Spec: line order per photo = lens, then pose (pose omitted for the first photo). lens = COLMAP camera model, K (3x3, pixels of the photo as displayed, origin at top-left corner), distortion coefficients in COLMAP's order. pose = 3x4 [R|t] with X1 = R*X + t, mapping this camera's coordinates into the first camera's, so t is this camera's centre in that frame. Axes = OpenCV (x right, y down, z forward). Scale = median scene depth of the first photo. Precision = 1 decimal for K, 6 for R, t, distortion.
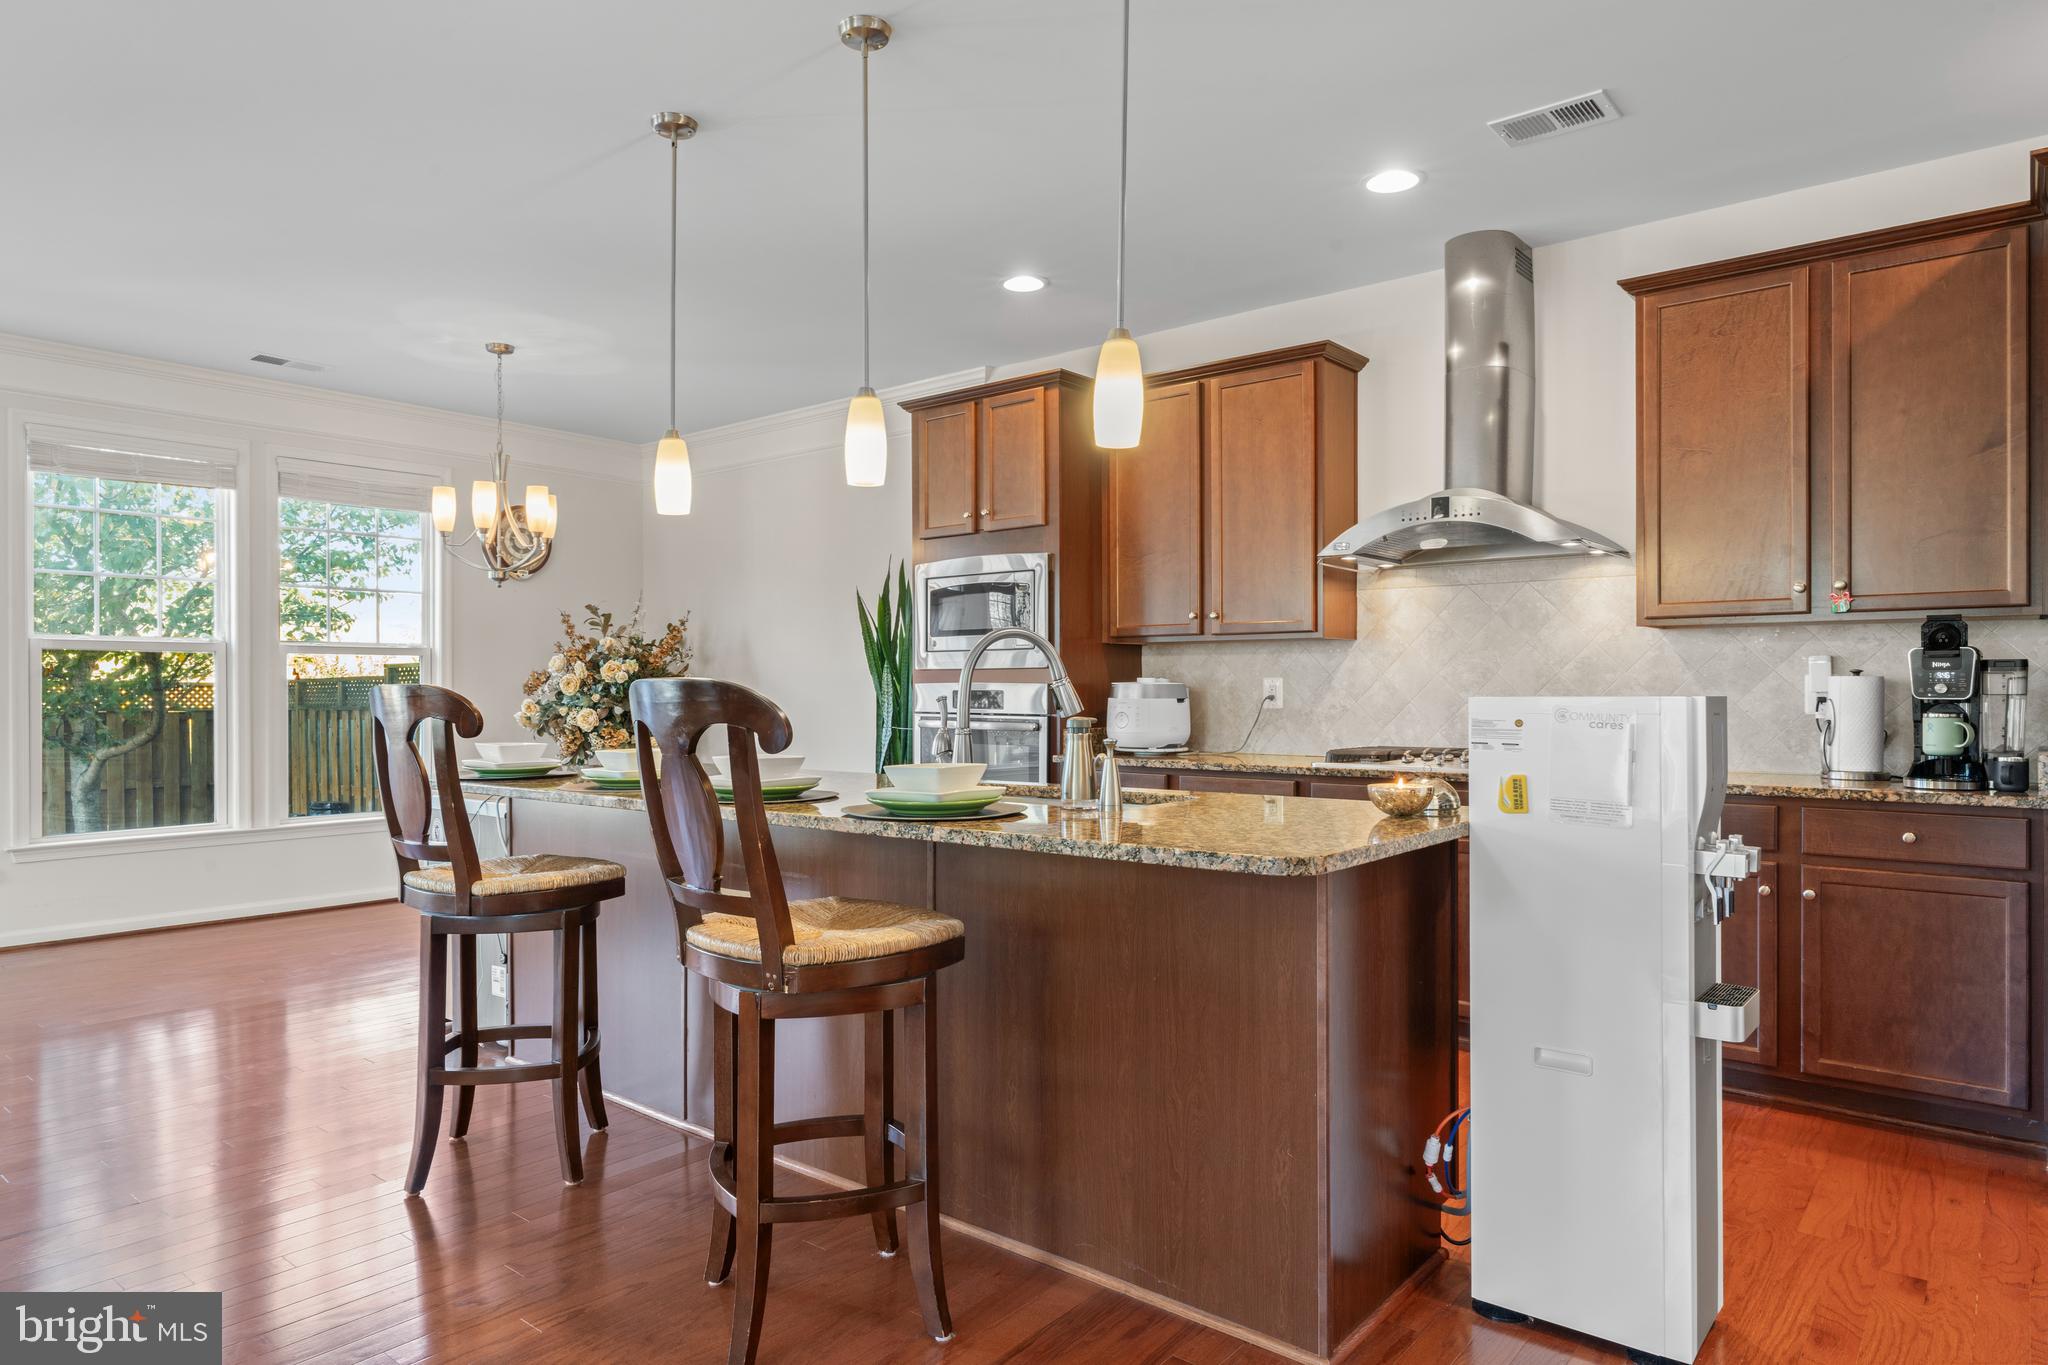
lens RADIAL K [[1222.5, 0, 1017.9], [0, 1222.5, 687.8], [0, 0, 1]] dist [-0.001955, -0.002846]
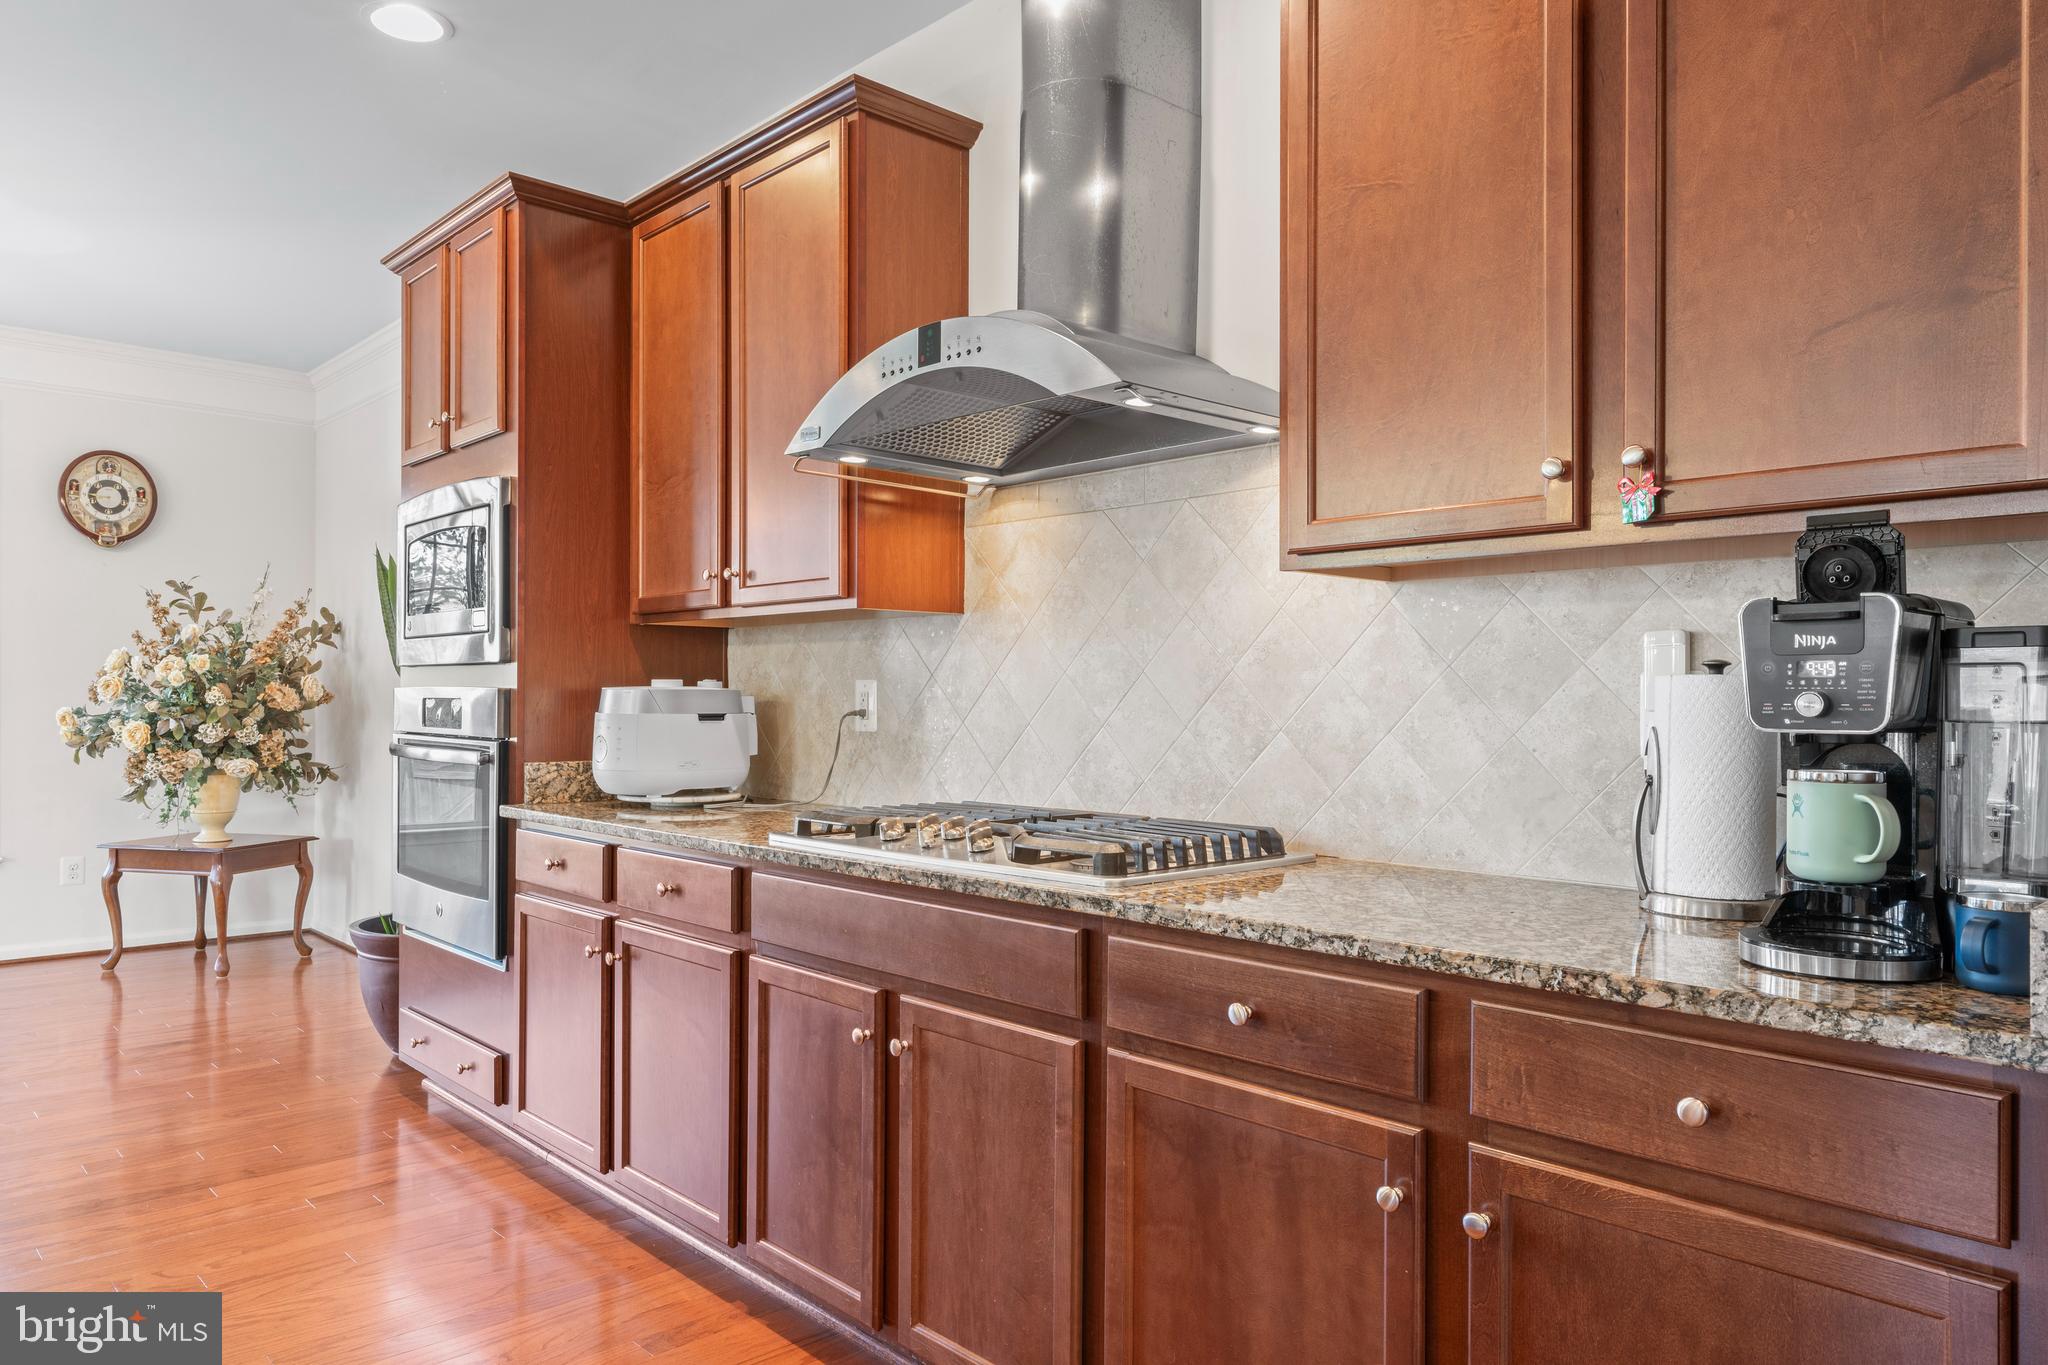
lens RADIAL K [[1337.1, 0, 1022.1], [0, 1337.1, 690.5], [0, 0, 1]] dist [-0.001988, -0.000686]
pose [[0.992593, 0.004874, -0.121393, 0.428494], [-0.005527, 0.999972, -0.005046, -0.000260], [0.121365, 0.005680, 0.992592, 0.427015]]
